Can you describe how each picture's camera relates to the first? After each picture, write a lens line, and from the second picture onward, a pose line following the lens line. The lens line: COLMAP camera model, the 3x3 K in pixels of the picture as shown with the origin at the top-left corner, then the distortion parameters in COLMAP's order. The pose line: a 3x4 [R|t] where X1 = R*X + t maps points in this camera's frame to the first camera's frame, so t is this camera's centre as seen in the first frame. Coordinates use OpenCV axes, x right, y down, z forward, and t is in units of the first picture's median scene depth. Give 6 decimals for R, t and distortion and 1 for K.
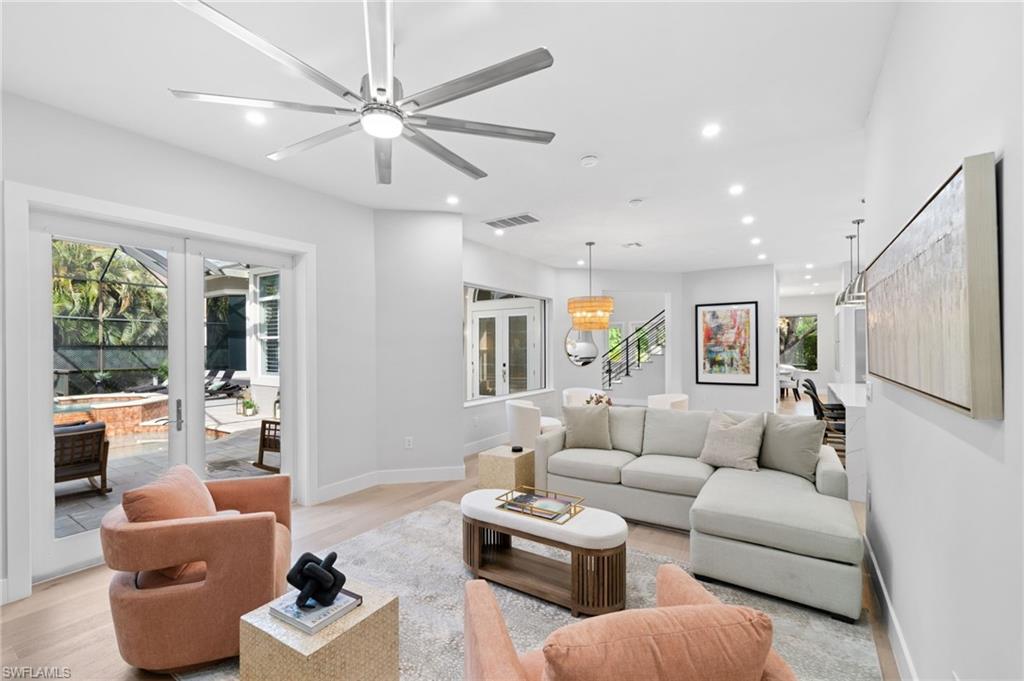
lens RADIAL K [[456.7, 0, 507.5], [0, 456.7, 345.0], [0, 0, 1]] dist [0.000249, -0.000336]
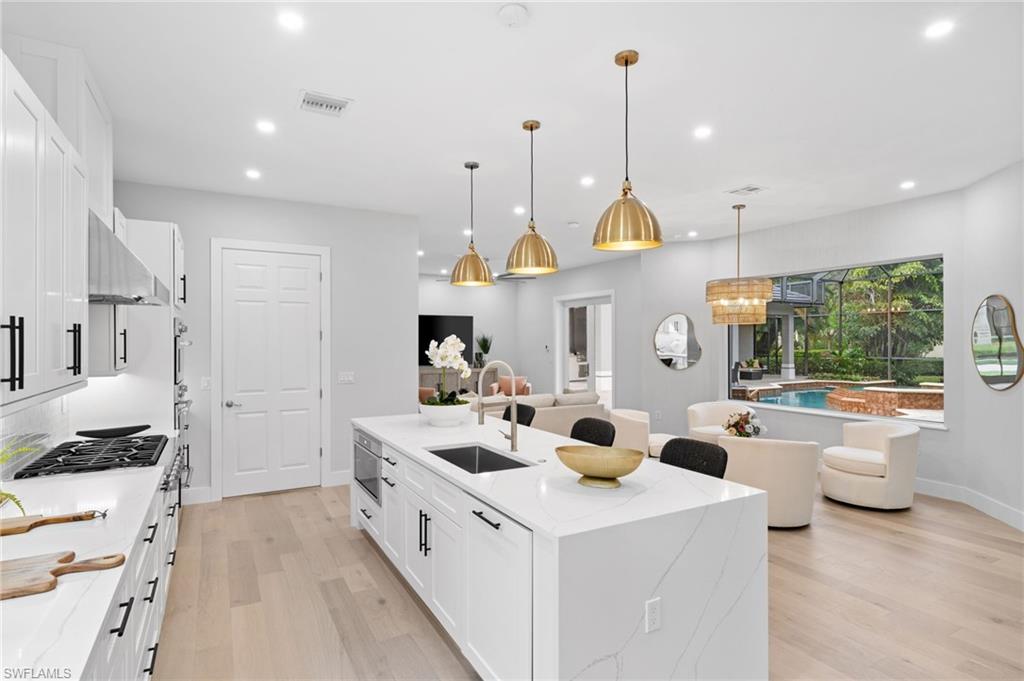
lens RADIAL K [[523.4, 0, 512.0], [0, 523.4, 339.0], [0, 0, 1]] dist [0.009014, -0.000848]
pose [[-0.474427, 0.005105, -0.880280, 0.799763], [0.008692, 0.999962, 0.001115, -0.010390], [0.880252, -0.007122, -0.474453, 0.793970]]
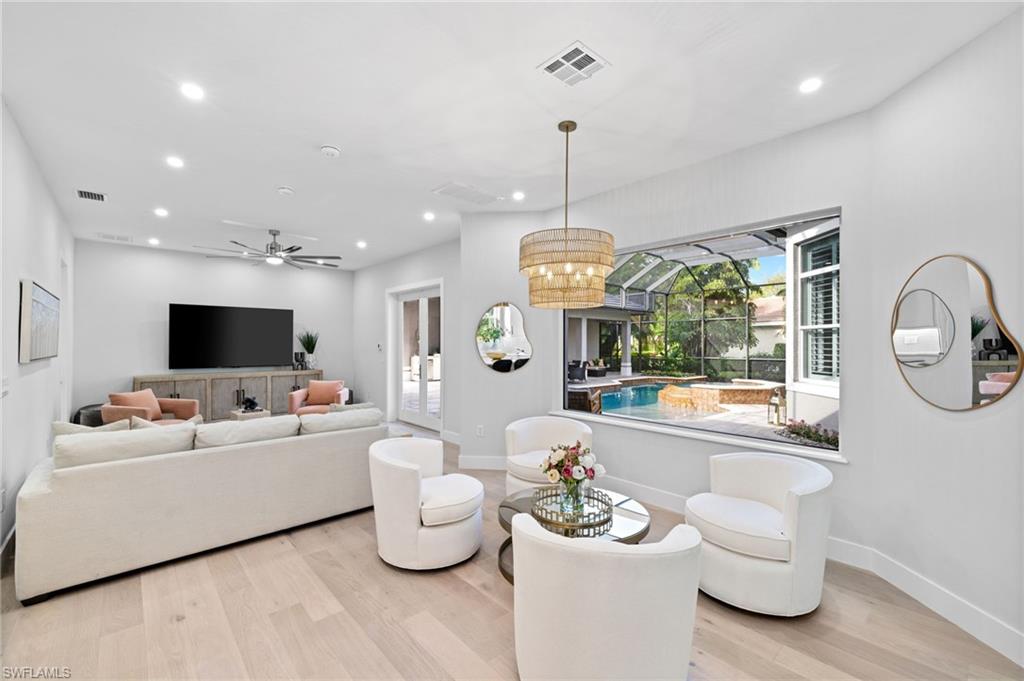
lens RADIAL K [[433.7, 0, 508.3], [0, 433.7, 345.0], [0, 0, 1]] dist [-0.009660, 0.000460]
pose [[-0.269774, 0.008854, -0.962883, 0.501744], [0.002301, 0.999961, 0.008551, 0.000441], [0.962921, 0.000091, -0.269783, 0.783931]]
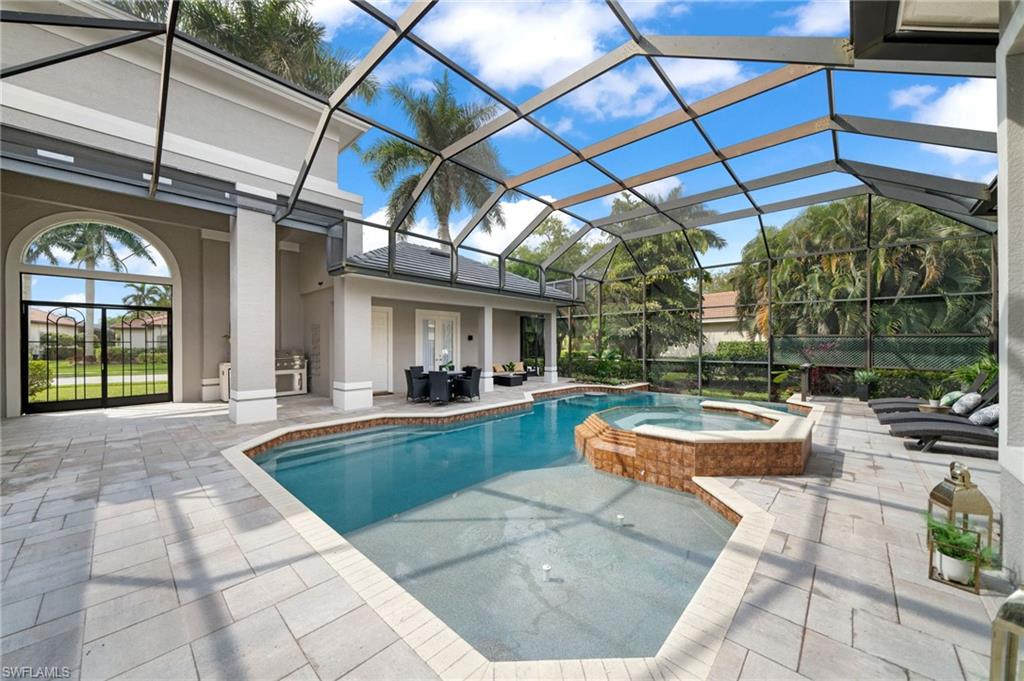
lens RADIAL K [[362.7, 0, 512.2], [0, 362.7, 342.7], [0, 0, 1]] dist [-0.001183, -0.000004]
pose [[-0.179955, 0.006296, -0.983655, -0.347490], [0.009829, 0.999941, 0.004602, 0.007787], [0.983626, -0.008840, -0.180006, 0.880925]]
